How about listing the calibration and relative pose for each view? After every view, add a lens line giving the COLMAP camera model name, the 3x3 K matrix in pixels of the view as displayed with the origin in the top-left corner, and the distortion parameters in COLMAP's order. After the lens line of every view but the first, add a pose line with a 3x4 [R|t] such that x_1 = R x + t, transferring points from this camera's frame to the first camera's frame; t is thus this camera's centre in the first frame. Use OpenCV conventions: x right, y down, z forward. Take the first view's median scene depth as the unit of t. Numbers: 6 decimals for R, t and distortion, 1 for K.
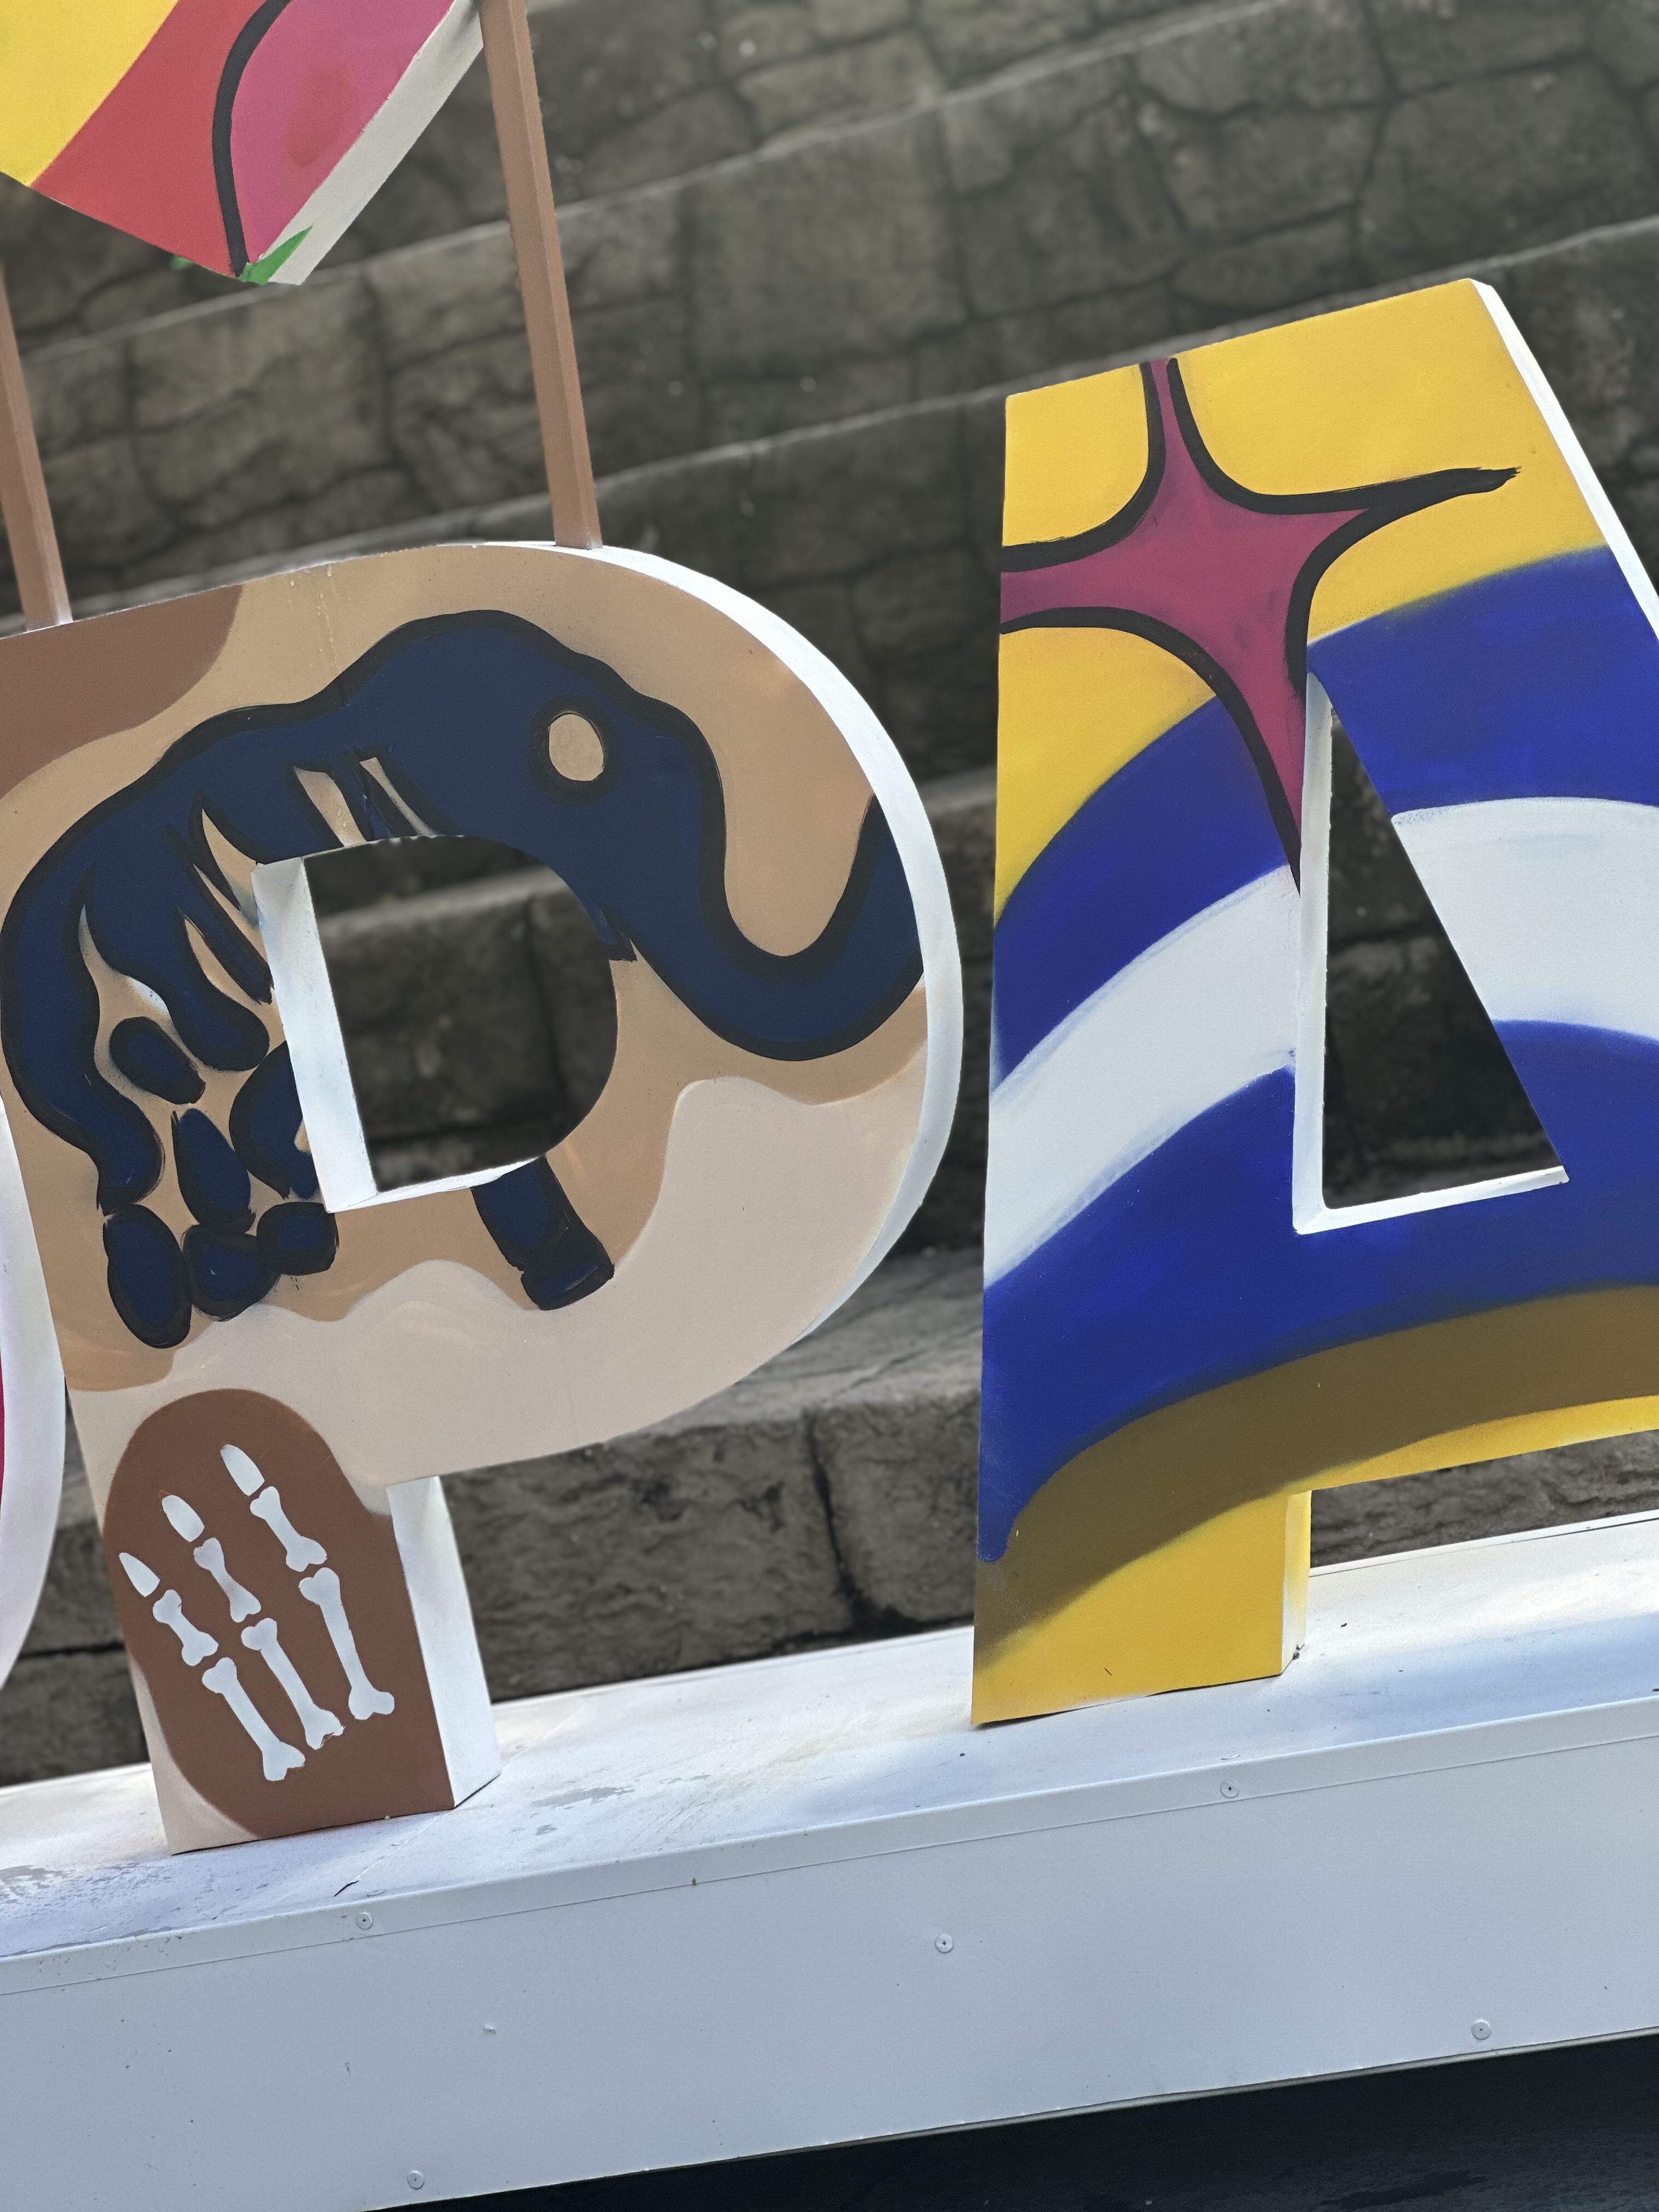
lens RADIAL K [[4874.4, 0, 823.9], [0, 4874.4, 1102.5], [0, 0, 1]] dist [0.141571, 0.000000]
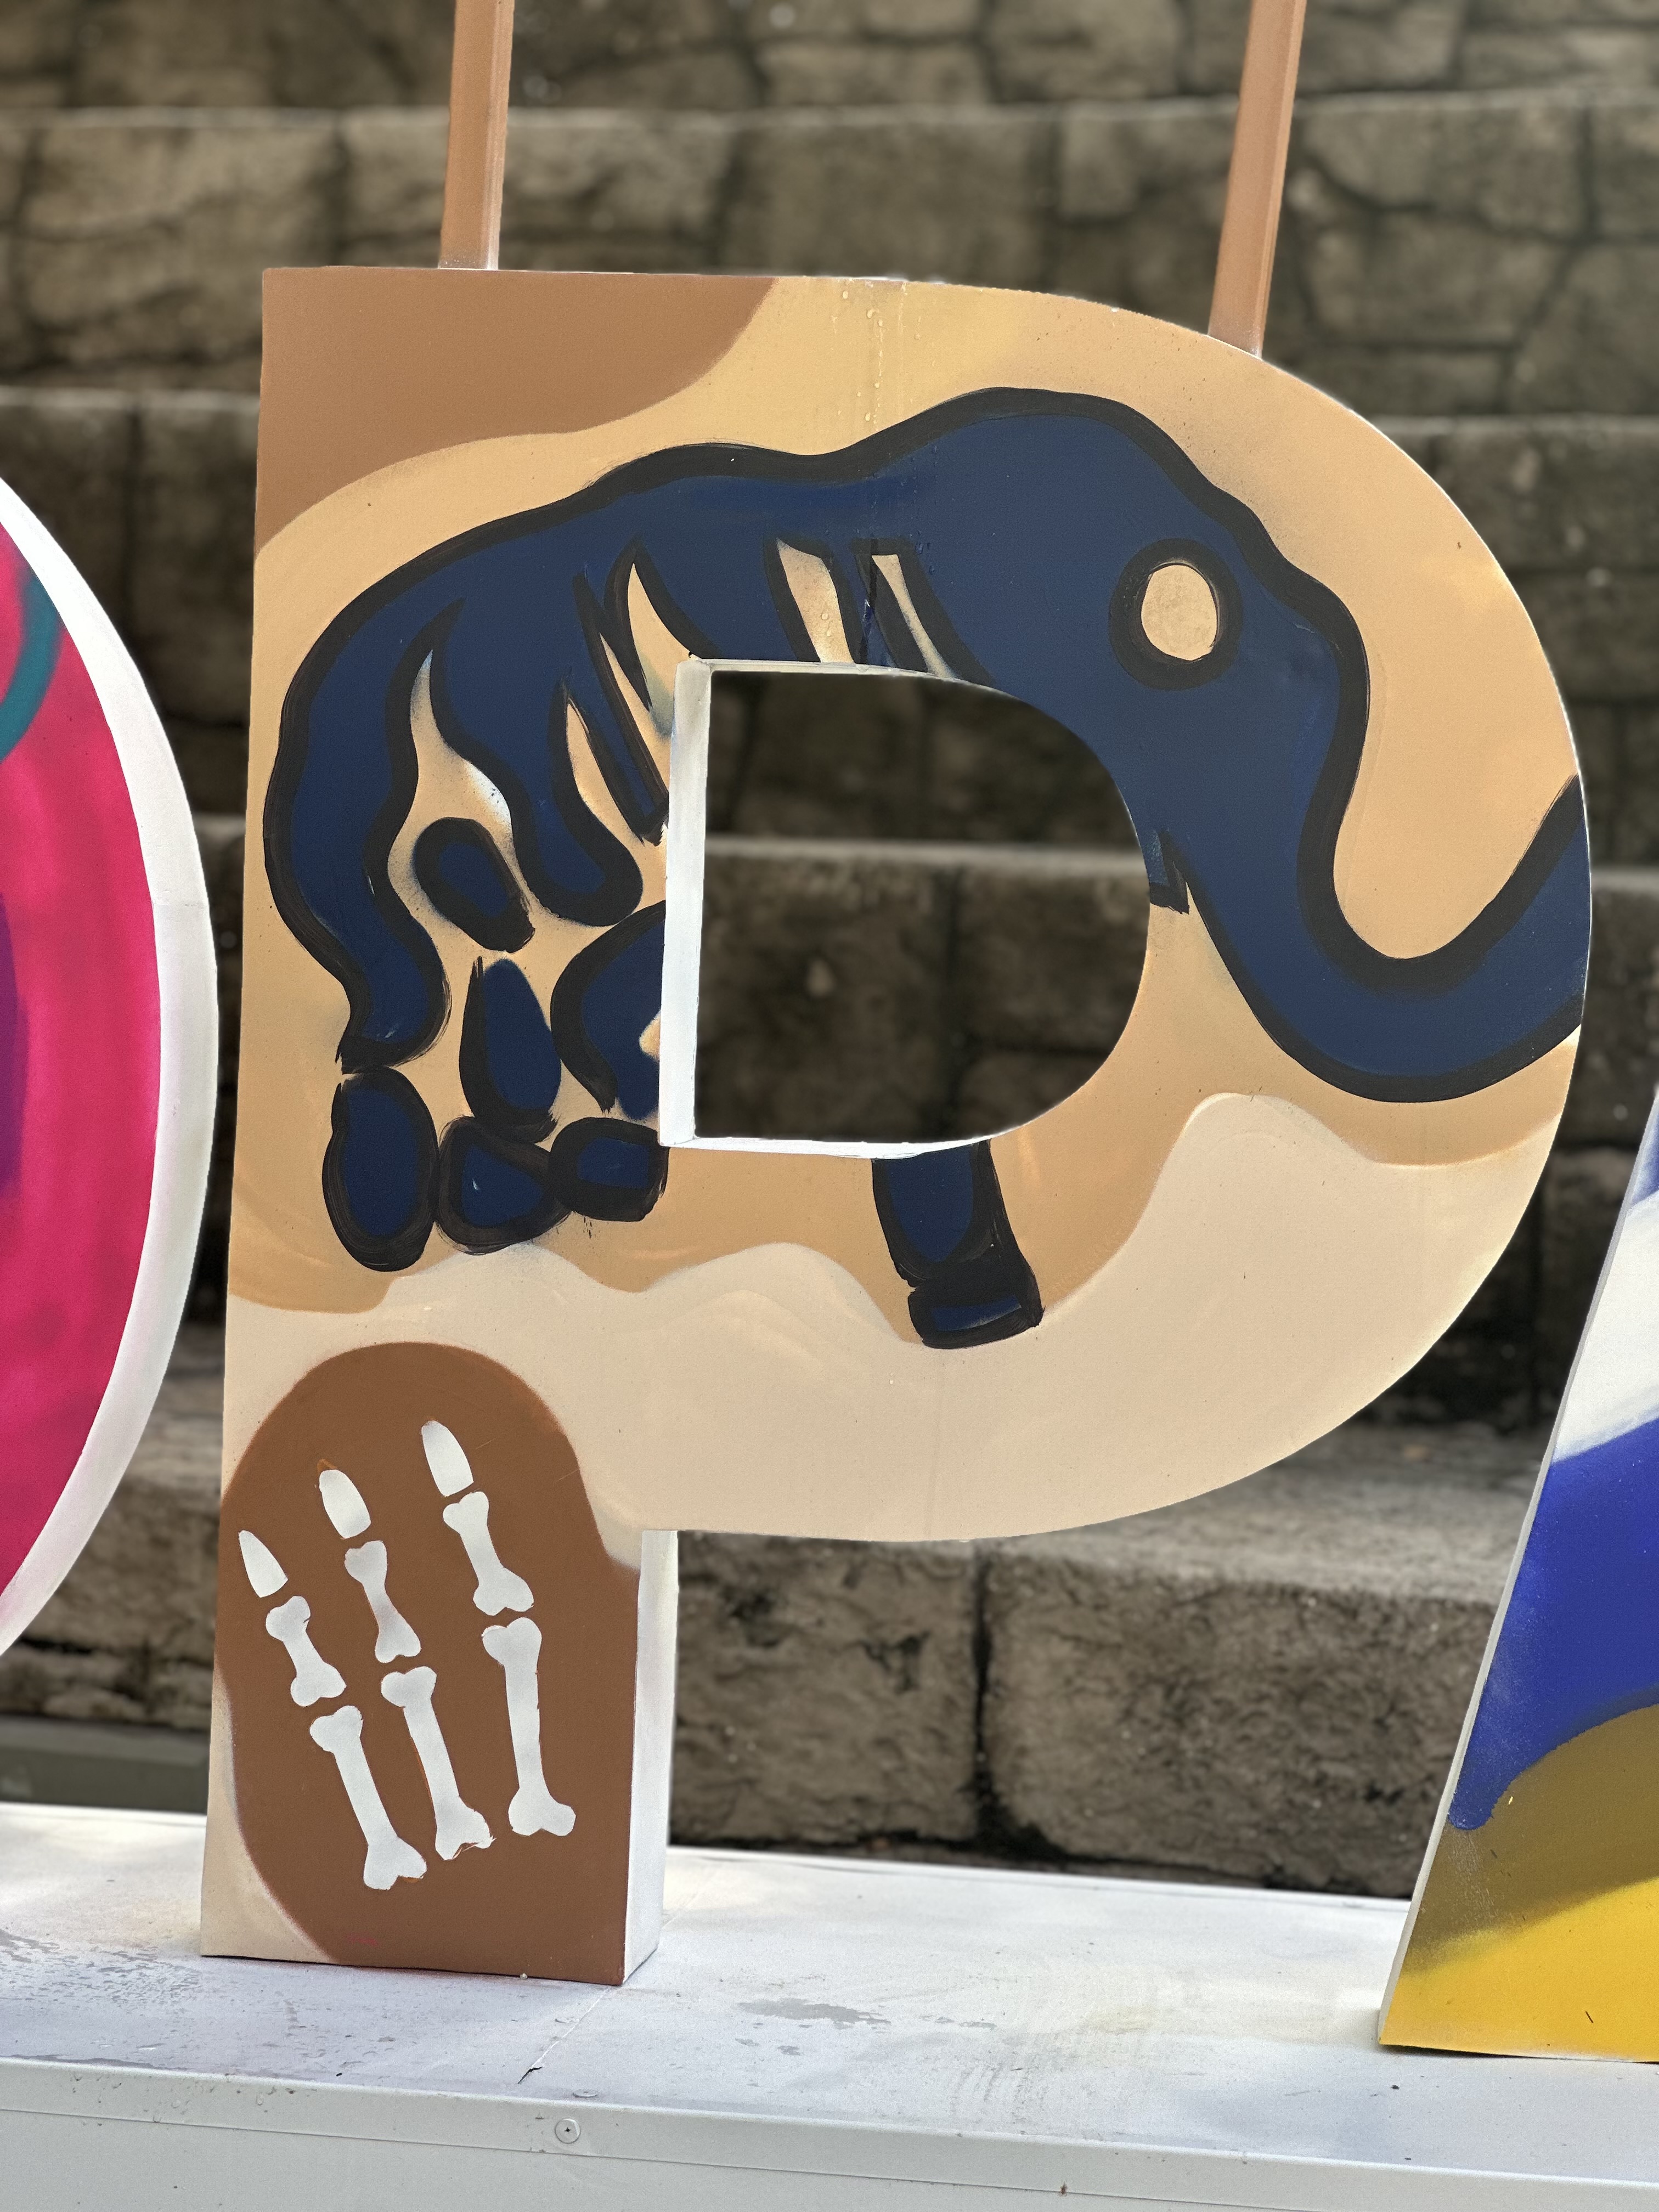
lens RADIAL K [[4874.4, 0, 835.0], [0, 4874.4, 1111.0], [0, 0, 1]] dist [0.141571, 0.000000]
pose [[0.959328, 0.247960, 0.134927, -0.173511], [-0.242982, 0.968612, -0.052448, 0.048882], [-0.143697, 0.017530, 0.989466, 0.273165]]
